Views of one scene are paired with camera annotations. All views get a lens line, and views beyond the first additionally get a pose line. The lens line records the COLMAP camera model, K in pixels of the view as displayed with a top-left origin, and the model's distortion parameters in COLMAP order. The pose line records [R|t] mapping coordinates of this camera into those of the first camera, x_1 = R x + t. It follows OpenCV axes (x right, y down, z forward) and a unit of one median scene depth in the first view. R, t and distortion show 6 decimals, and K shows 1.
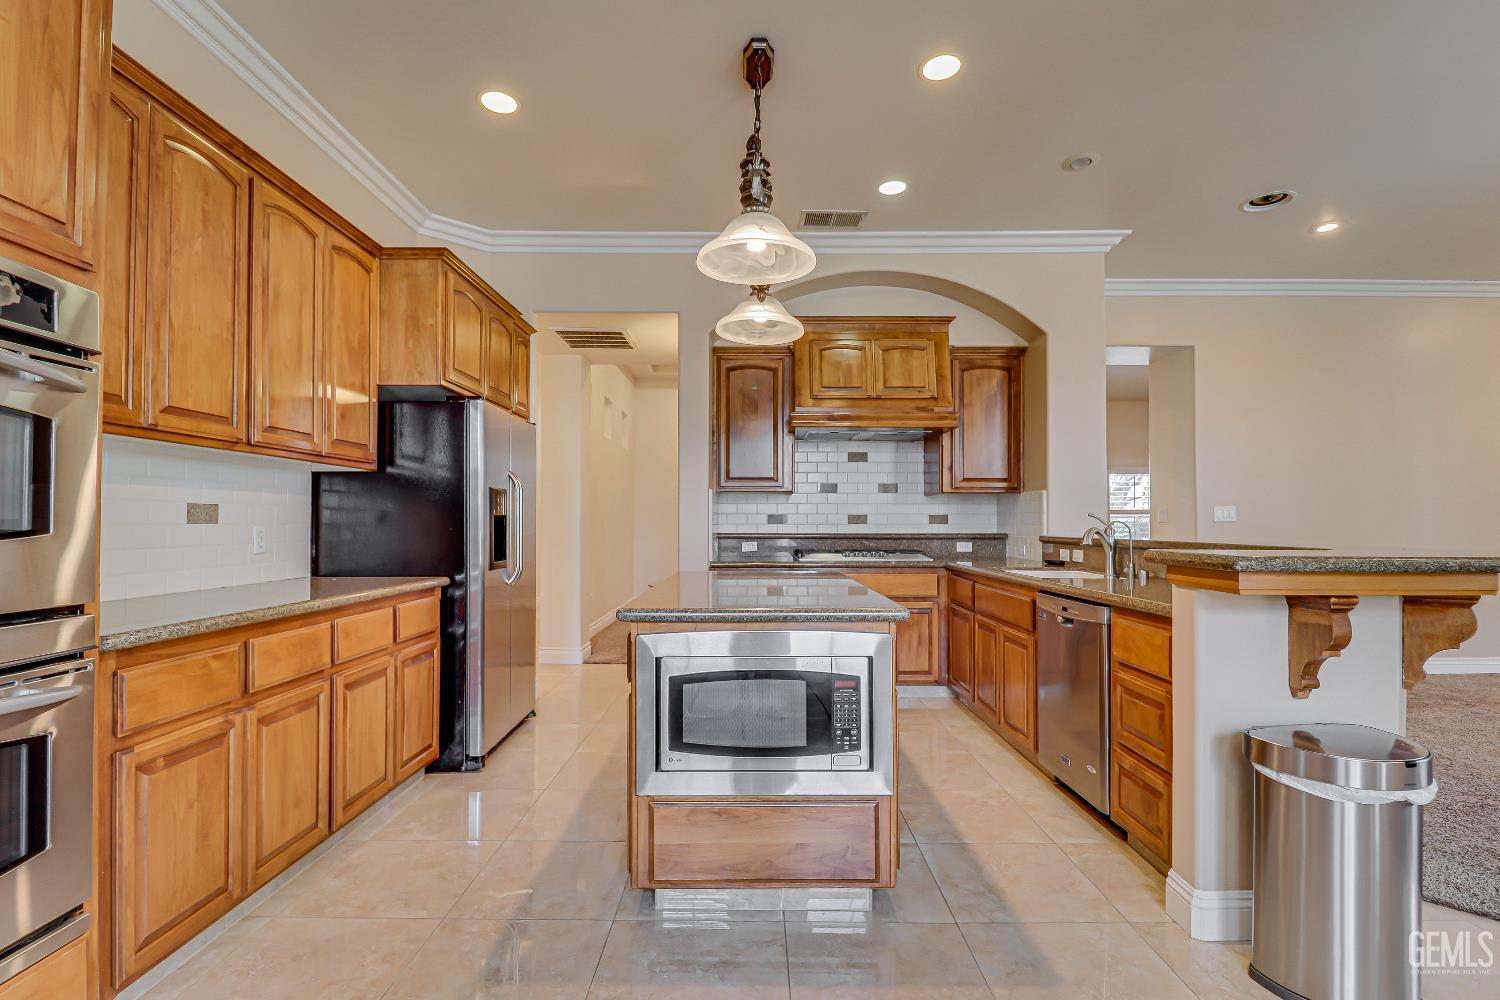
lens RADIAL K [[694.3, 0, 755.9], [0, 694.3, 510.4], [0, 0, 1]] dist [0.014142, -0.014021]
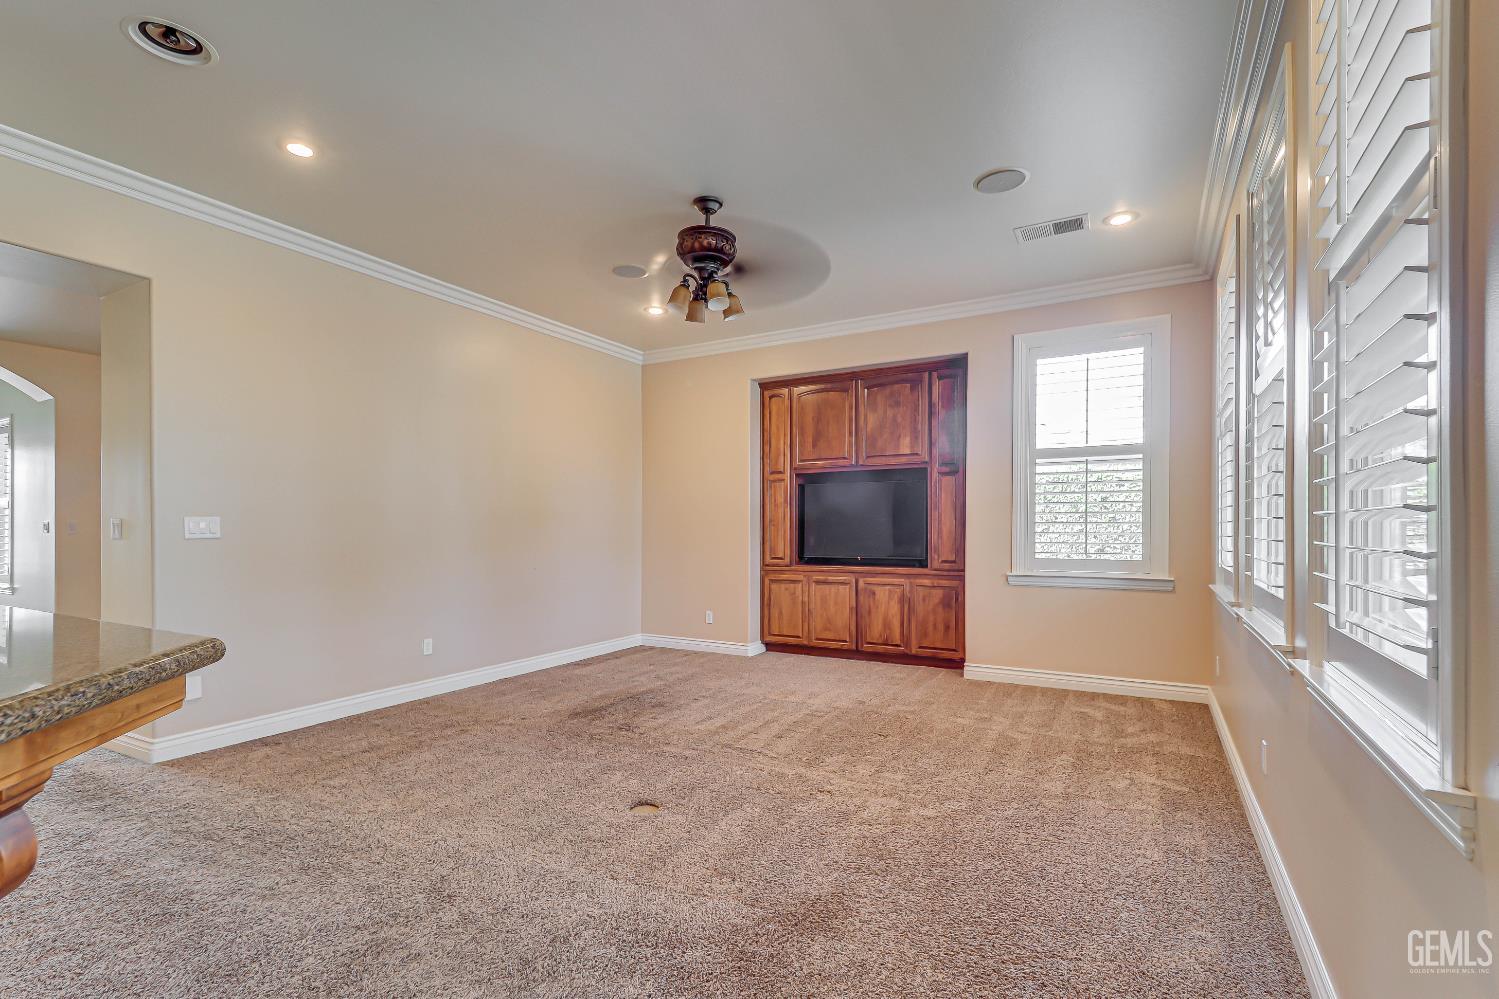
lens RADIAL K [[712.4, 0, 748.6], [0, 712.4, 526.5], [0, 0, 1]] dist [0.001109, 0.000064]
pose [[0.491702, -0.002618, 0.870760, 0.519524], [-0.012351, 0.999874, 0.009980, -0.017968], [-0.870676, -0.015662, 0.491608, 0.258844]]
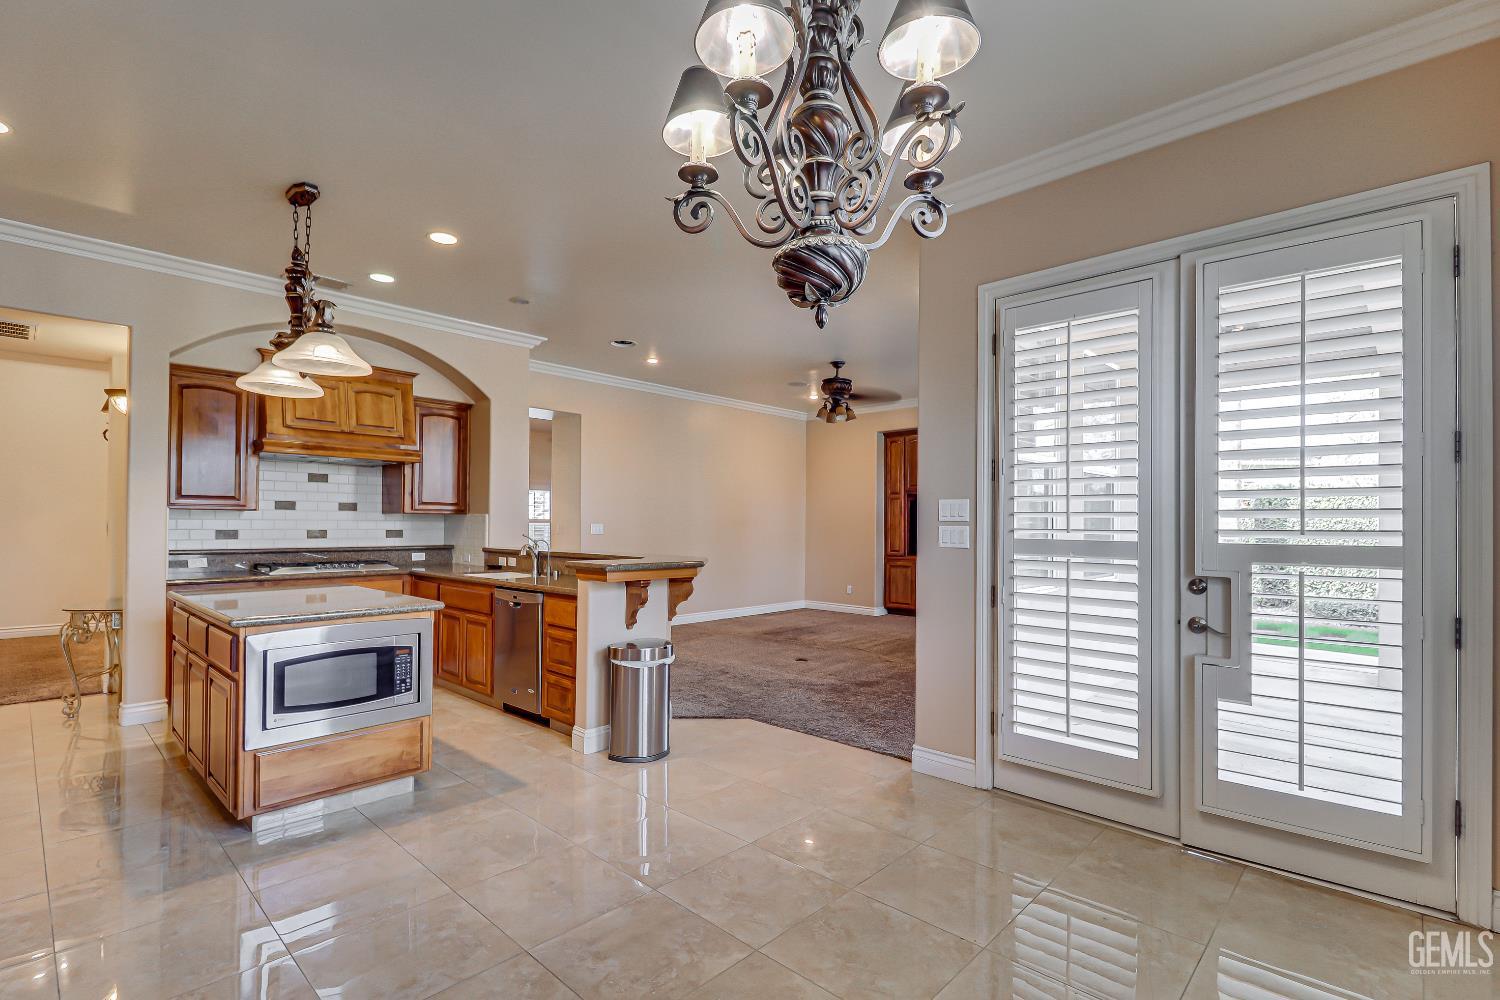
lens RADIAL K [[685.5, 0, 744.2], [0, 685.5, 521.1], [0, 0, 1]] dist [0.000494, 0.000018]
pose [[0.688424, 0.006646, 0.725279, -0.302915], [-0.018844, 0.999784, 0.008725, -0.051722], [-0.725064, -0.019674, 0.688400, -0.417559]]
